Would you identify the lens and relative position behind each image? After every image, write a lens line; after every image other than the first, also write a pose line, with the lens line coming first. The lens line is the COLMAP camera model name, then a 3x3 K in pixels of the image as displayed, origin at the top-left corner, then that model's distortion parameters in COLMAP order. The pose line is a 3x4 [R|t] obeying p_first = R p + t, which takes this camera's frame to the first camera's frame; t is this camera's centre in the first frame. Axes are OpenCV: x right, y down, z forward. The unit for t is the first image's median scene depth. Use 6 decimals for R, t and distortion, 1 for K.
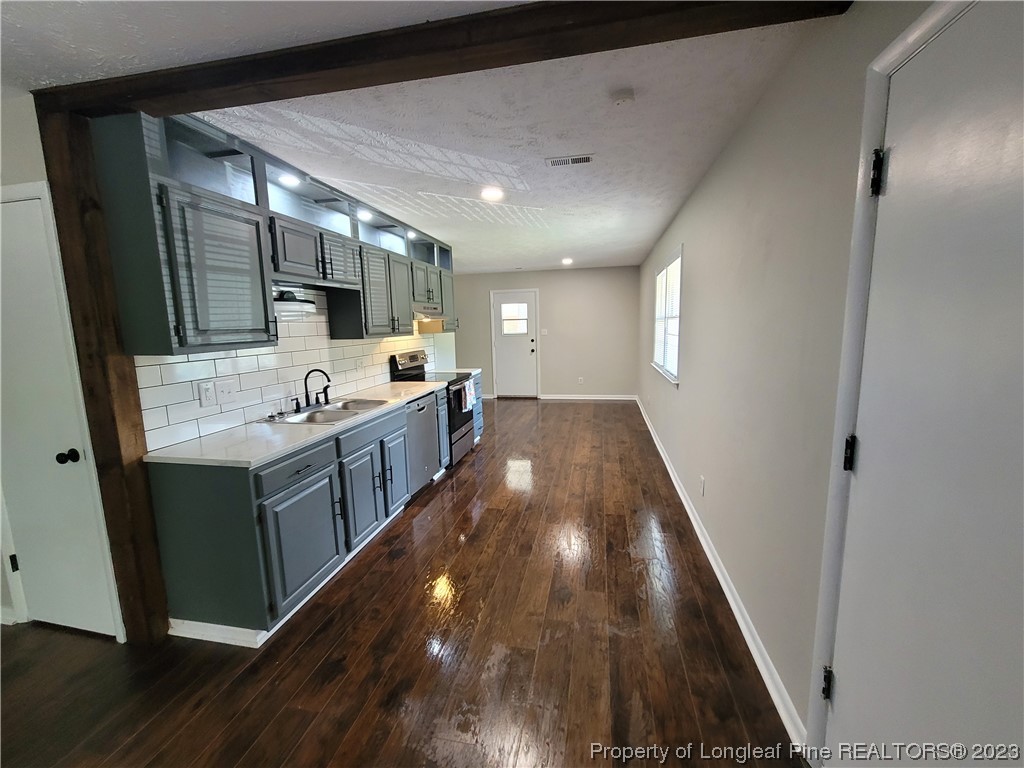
lens RADIAL K [[416.3, 0, 512.1], [0, 416.3, 383.3], [0, 0, 1]] dist [-0.002710, 0.000281]
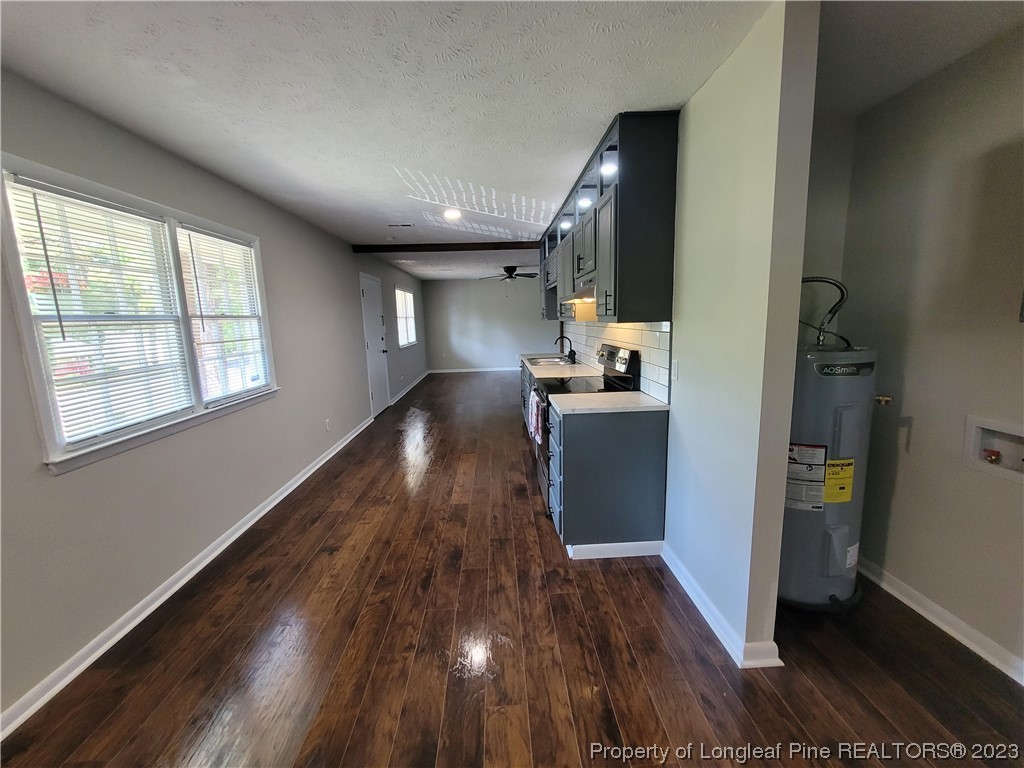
lens RADIAL K [[416.3, 0, 512.9], [0, 416.3, 382.5], [0, 0, 1]] dist [-0.002710, 0.000281]
pose [[-0.967005, 0.091596, -0.237723, 0.136238], [0.017934, 0.955290, 0.295125, -0.349370], [0.254127, 0.281124, -0.925413, 2.515056]]
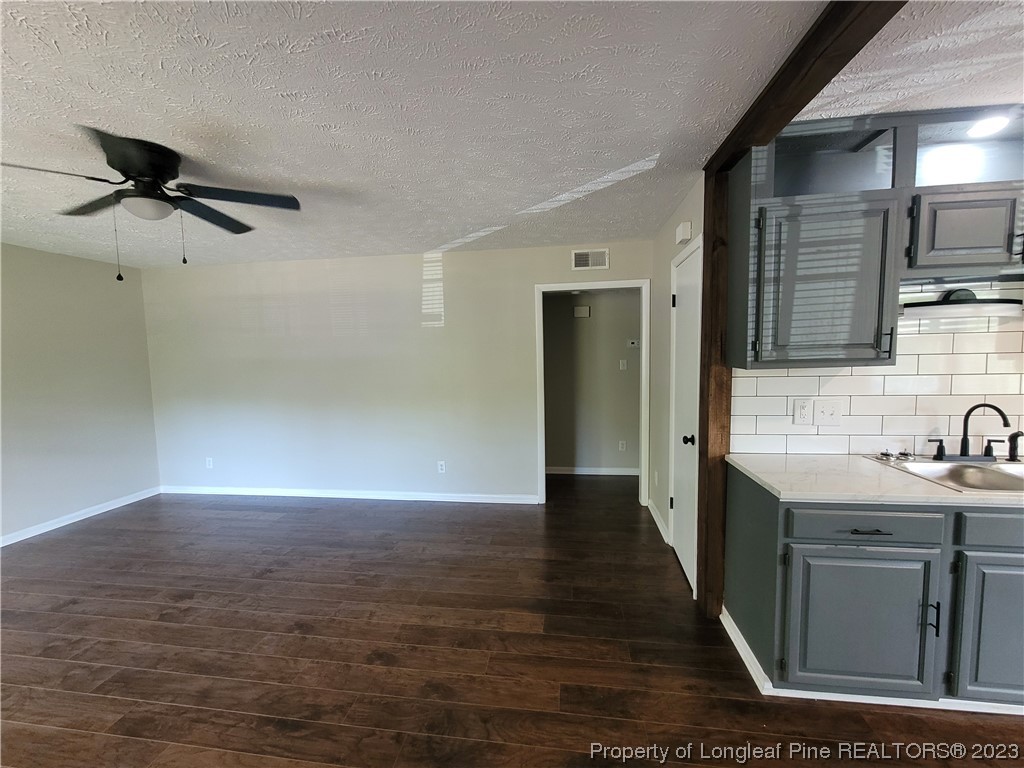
lens RADIAL K [[416.3, 0, 514.0], [0, 416.3, 384.4], [0, 0, 1]] dist [-0.002710, 0.000281]
pose [[0.069602, 0.101720, -0.992375, 0.120635], [-0.122123, 0.988174, 0.092724, -0.033149], [0.990072, 0.114738, 0.081202, 0.205152]]
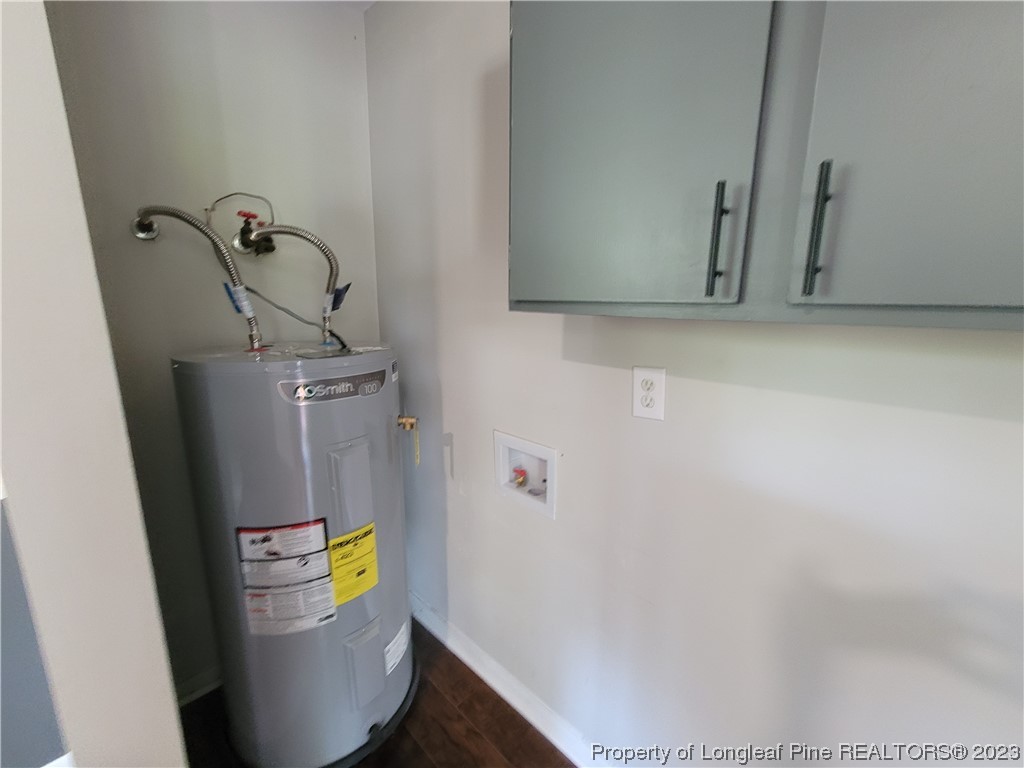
lens RADIAL K [[416.3, 0, 514.0], [0, 416.3, 382.6], [0, 0, 1]] dist [-0.002710, 0.000281]
pose [[-0.528958, 0.185244, -0.828184, -0.265726], [-0.116124, 0.950908, 0.286863, -0.304905], [0.840666, 0.247910, -0.481479, 2.372217]]
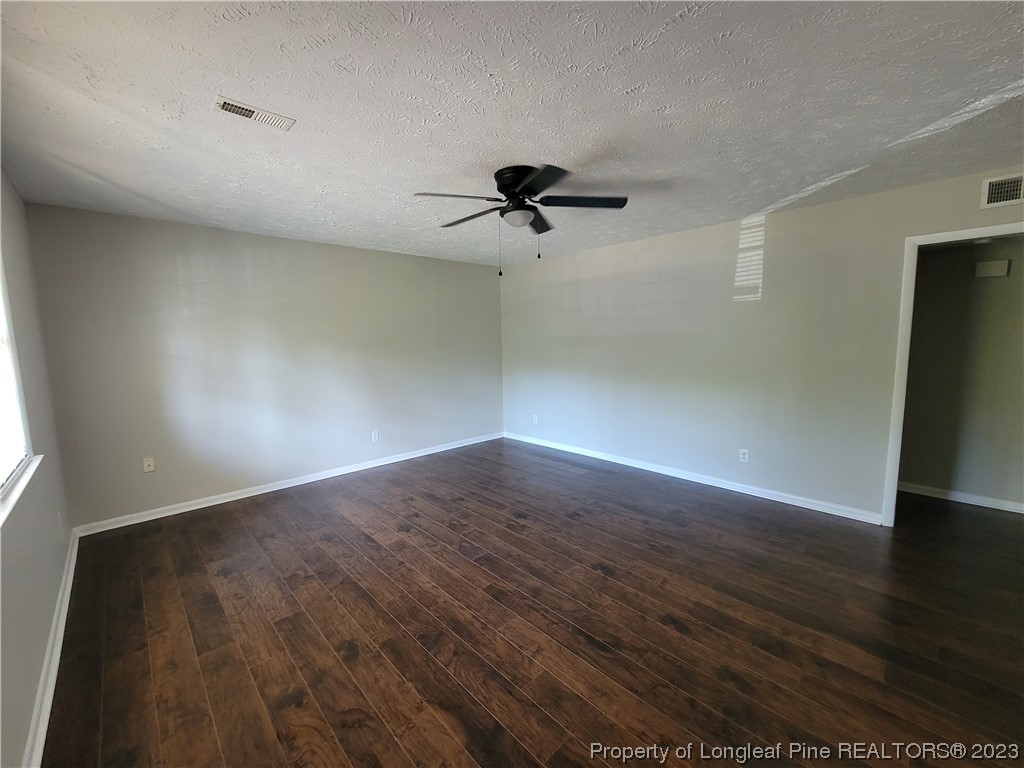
lens RADIAL K [[416.3, 0, 513.4], [0, 416.3, 384.3], [0, 0, 1]] dist [-0.002710, 0.000281]
pose [[-0.564761, 0.129218, -0.815076, 0.154889], [-0.084531, 0.973413, 0.212891, -0.024498], [0.820914, 0.189132, -0.538822, 0.175008]]
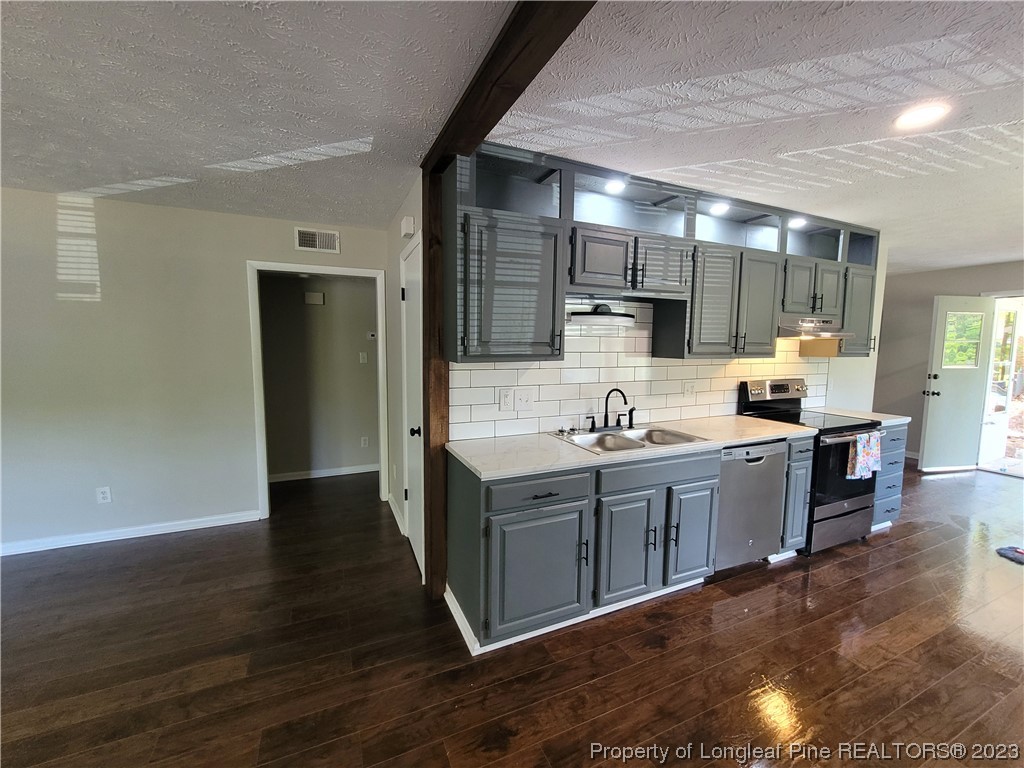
lens RADIAL K [[416.3, 0, 513.3], [0, 416.3, 384.7], [0, 0, 1]] dist [-0.002710, 0.000281]
pose [[0.590768, 0.110226, -0.799277, 0.119194], [-0.138877, 0.989731, 0.033844, -0.040881], [0.794800, 0.091007, 0.600009, 0.272453]]
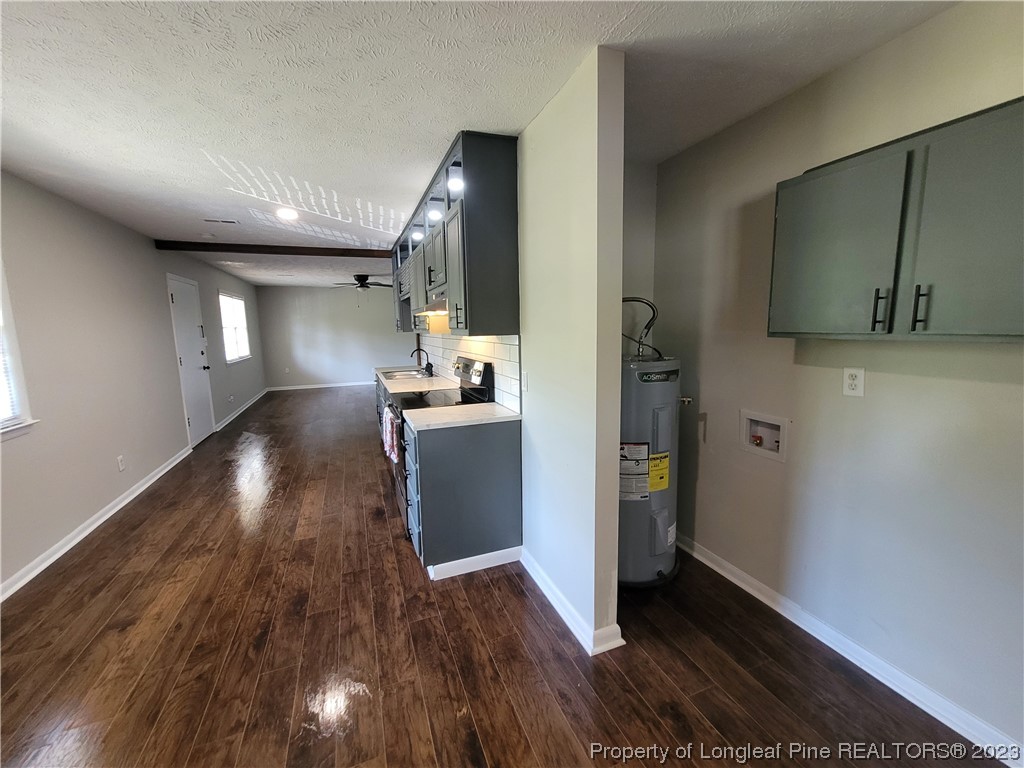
lens RADIAL K [[416.3, 0, 513.6], [0, 416.3, 382.7], [0, 0, 1]] dist [-0.002710, 0.000281]
pose [[-0.834029, 0.117576, -0.539047, 0.115034], [-0.036951, 0.962931, 0.267204, -0.351184], [0.550482, 0.242774, -0.798768, 2.507809]]
